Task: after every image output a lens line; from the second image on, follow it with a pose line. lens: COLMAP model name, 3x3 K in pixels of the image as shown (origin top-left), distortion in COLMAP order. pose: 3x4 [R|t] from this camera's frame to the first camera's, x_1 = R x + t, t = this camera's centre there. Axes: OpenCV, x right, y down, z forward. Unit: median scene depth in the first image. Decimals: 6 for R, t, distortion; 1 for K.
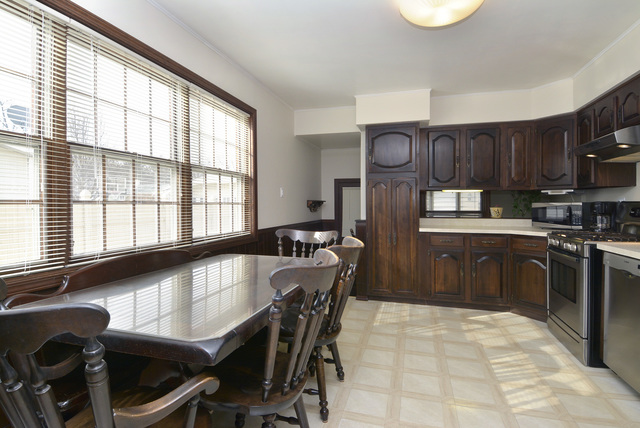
lens RADIAL K [[334.9, 0, 320.0], [0, 334.9, 214.0], [0, 0, 1]] dist [0.035707, -0.040789]
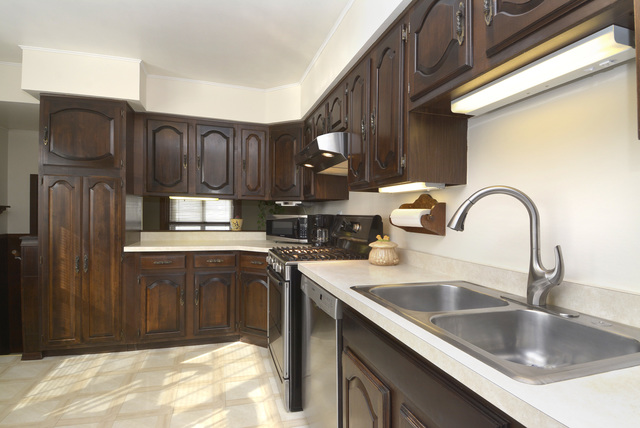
lens RADIAL K [[334.9, 0, 320.0], [0, 334.9, 214.0], [0, 0, 1]] dist [0.035707, -0.040789]
pose [[0.840250, 0.016919, 0.541936, 0.272939], [-0.002618, 0.999628, -0.027149, -0.010544], [-0.542194, 0.021393, 0.839981, 0.167811]]
